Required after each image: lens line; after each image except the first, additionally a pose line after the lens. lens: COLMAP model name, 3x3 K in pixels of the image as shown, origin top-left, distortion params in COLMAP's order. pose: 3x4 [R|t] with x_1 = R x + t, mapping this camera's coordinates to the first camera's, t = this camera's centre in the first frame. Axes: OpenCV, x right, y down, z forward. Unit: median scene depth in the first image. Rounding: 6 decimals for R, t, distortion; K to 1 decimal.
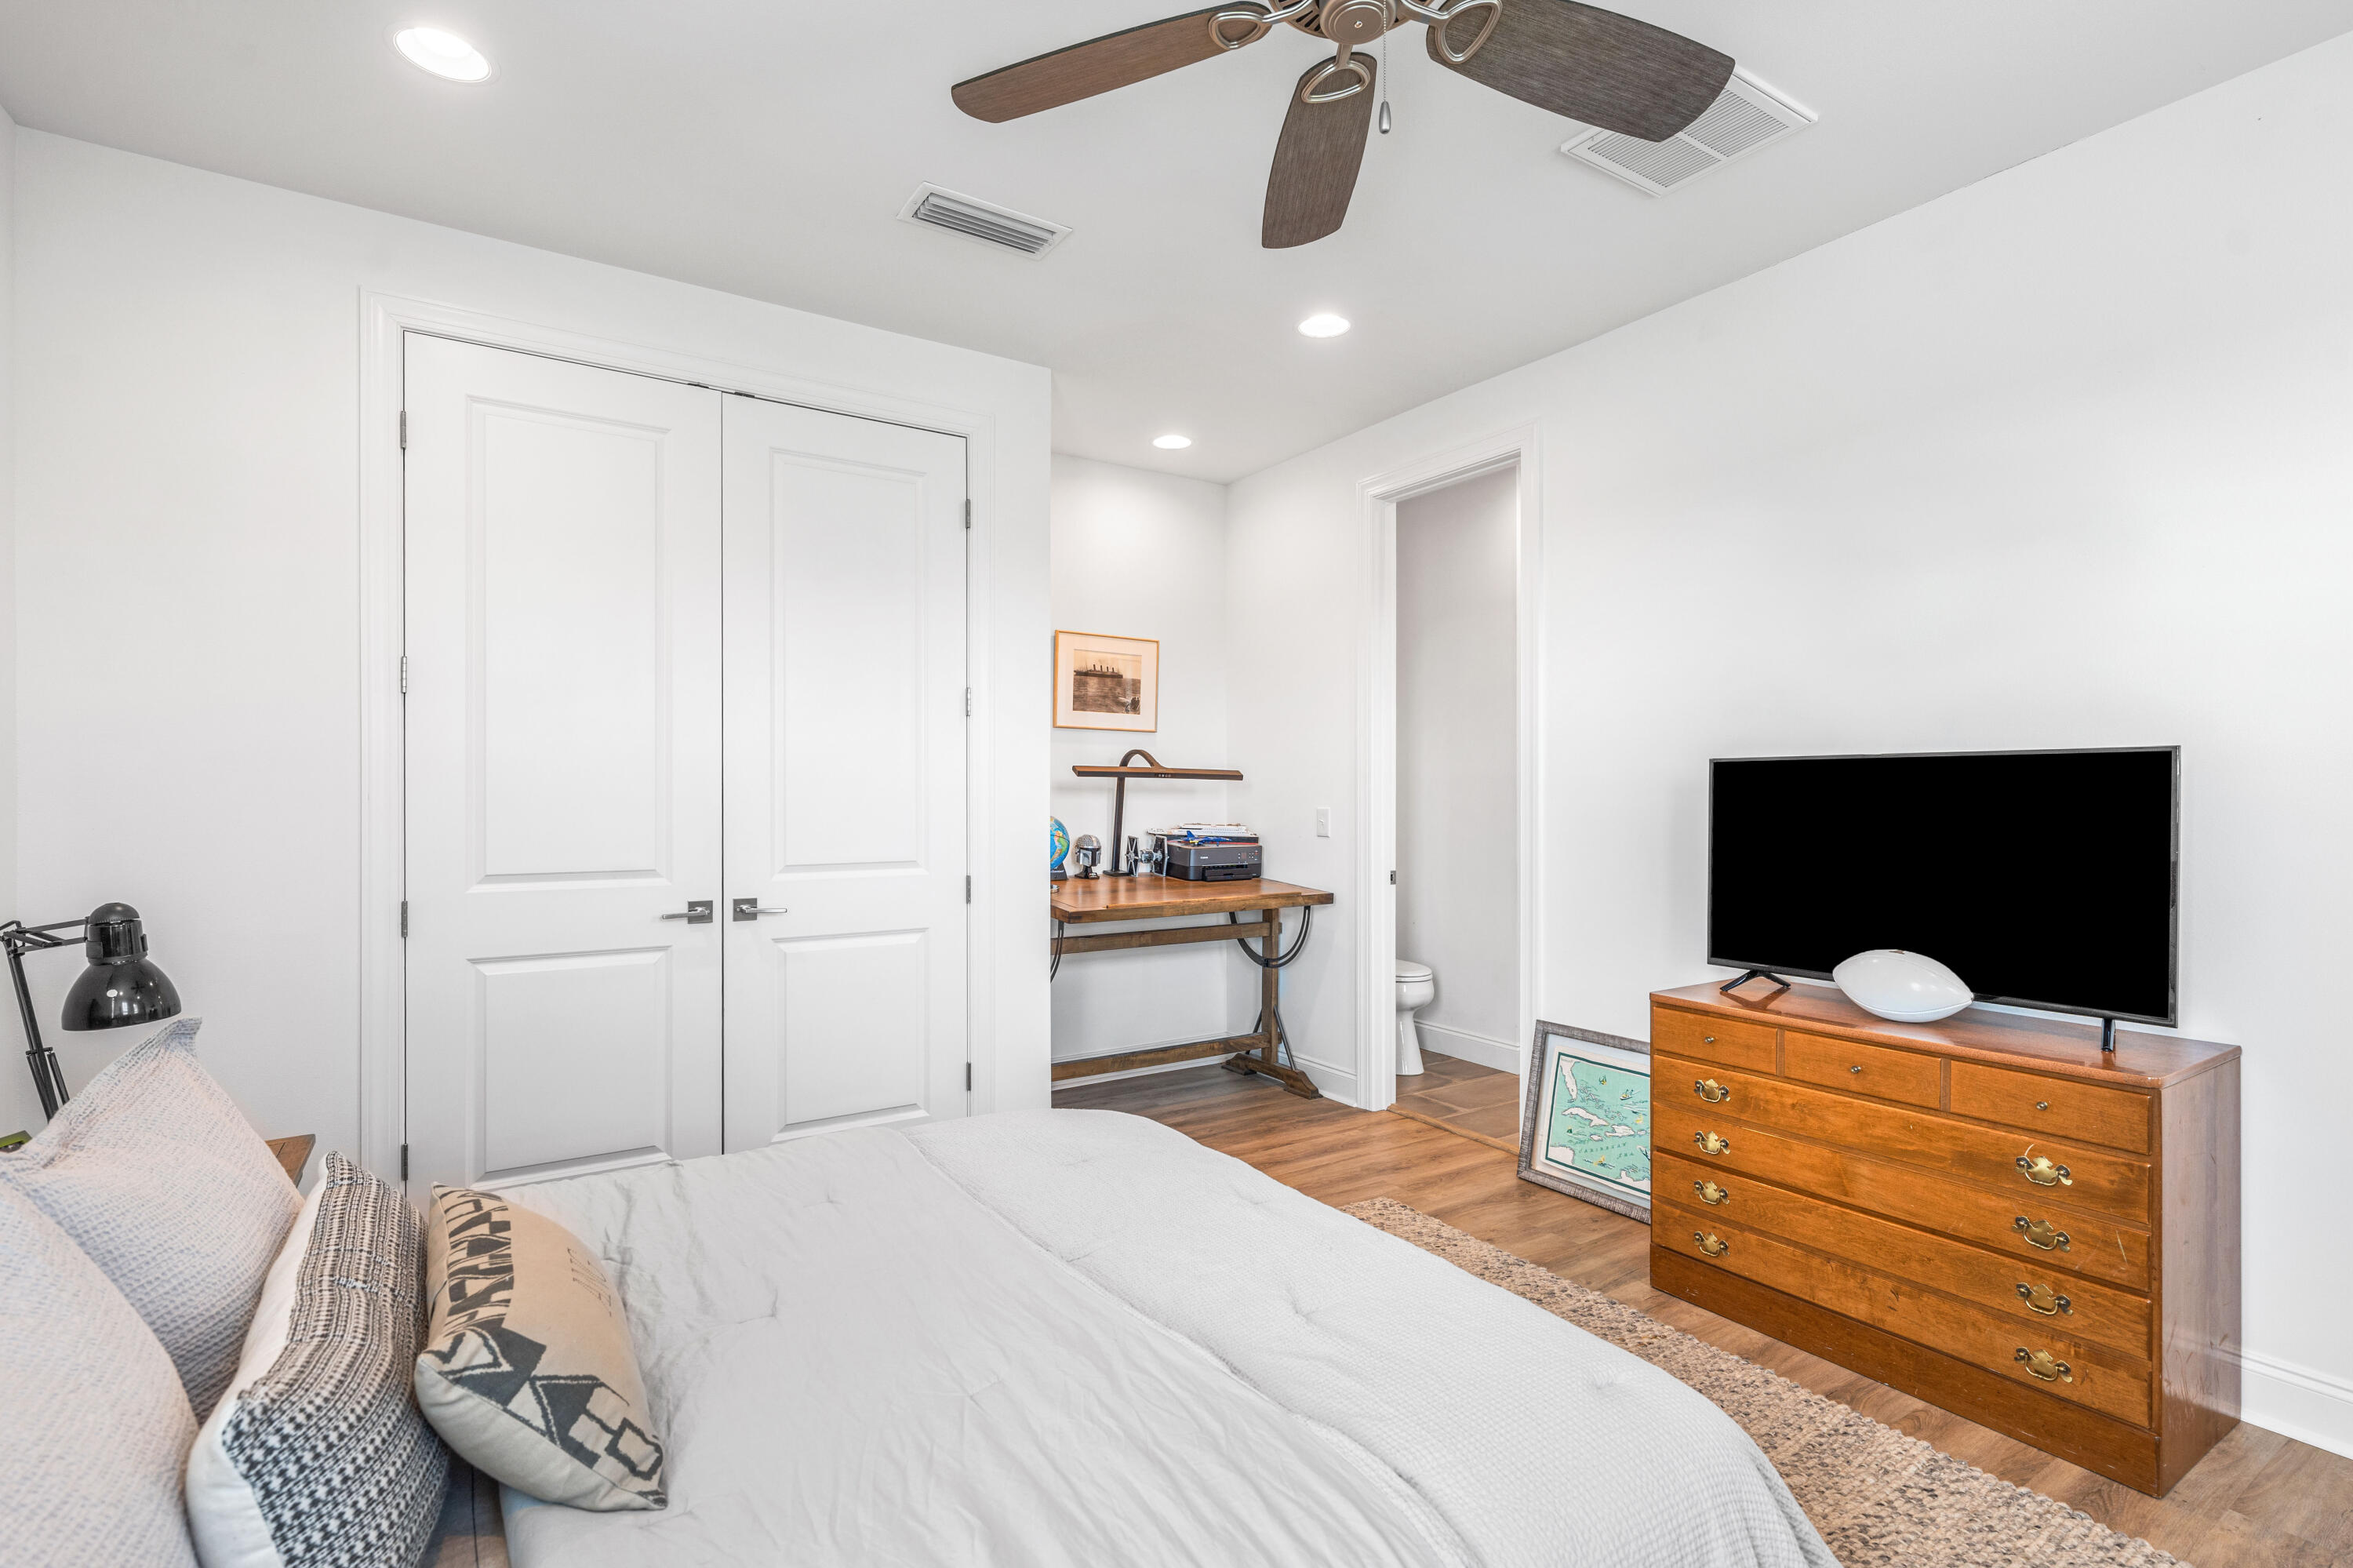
lens RADIAL K [[1086.1, 0, 1165.5], [0, 1086.1, 799.9], [0, 0, 1]] dist [-0.000713, 0.000243]
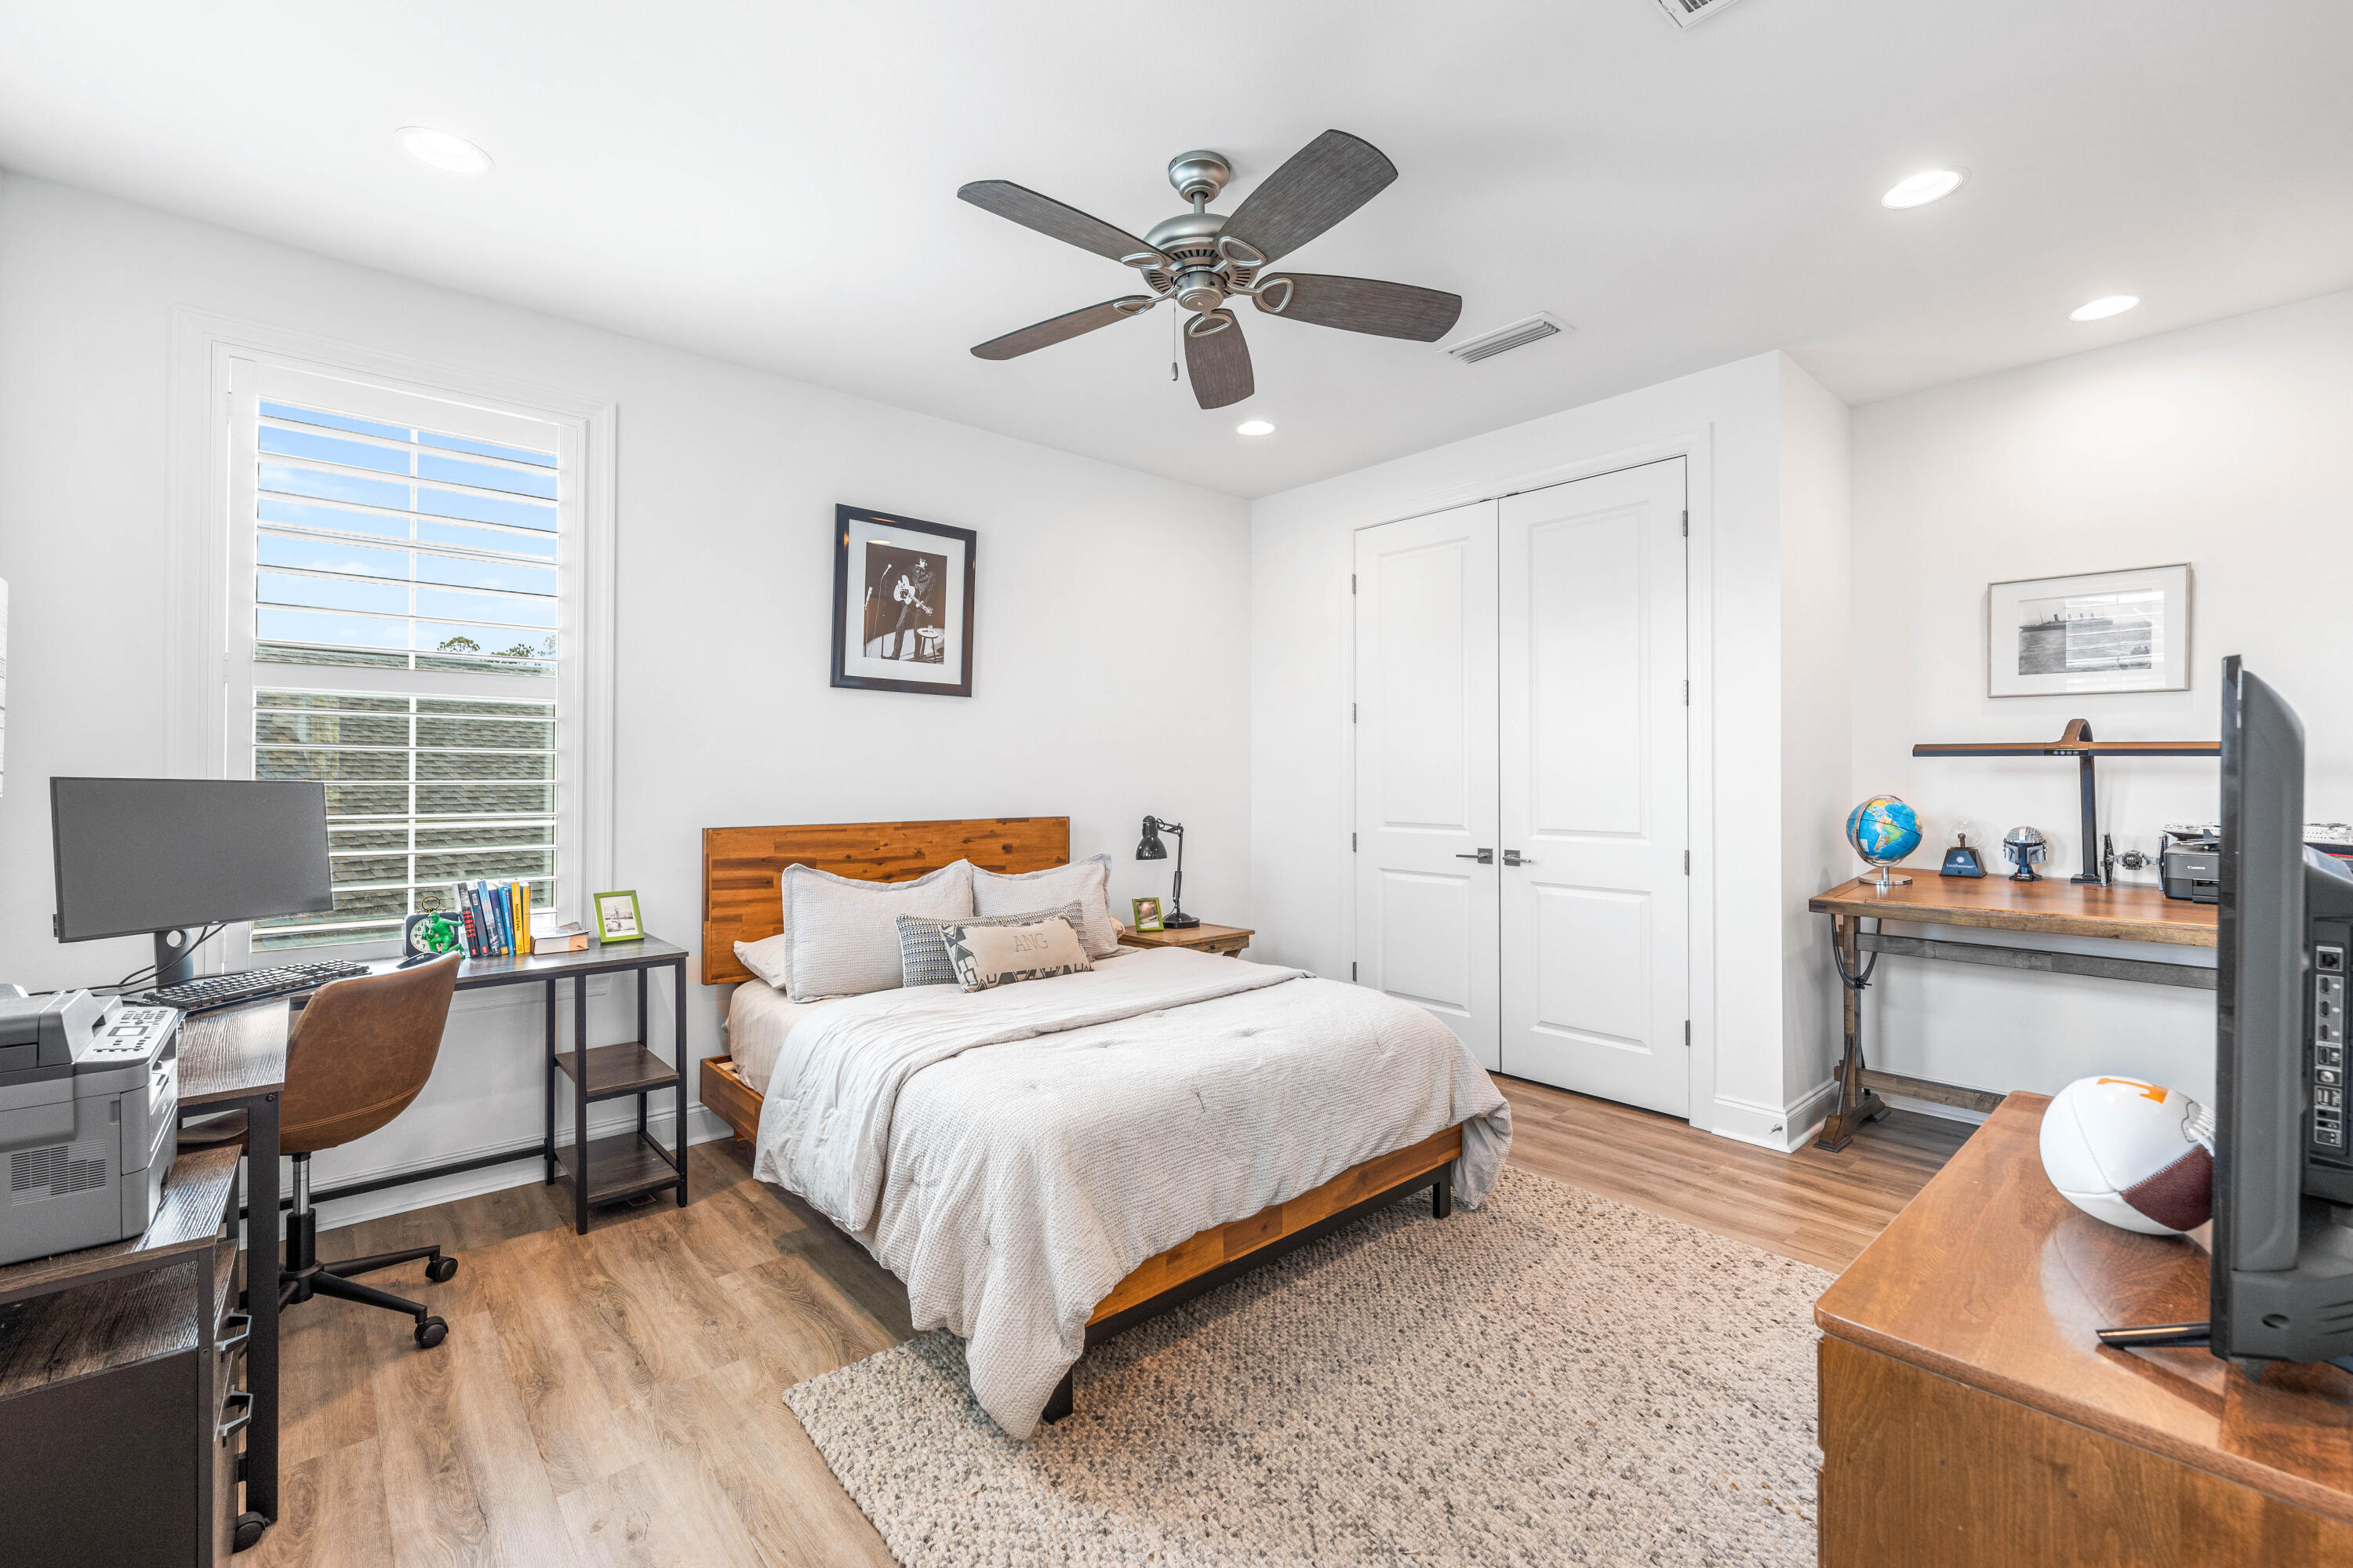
lens RADIAL K [[1002.7, 0, 1174.0], [0, 1002.7, 768.5], [0, 0, 1]] dist [0.001550, 0.000085]
pose [[0.155500, -0.005019, -0.987823, 0.764112], [-0.005154, 0.999969, -0.005892, -0.004949], [0.987823, 0.006008, 0.155469, 0.332390]]
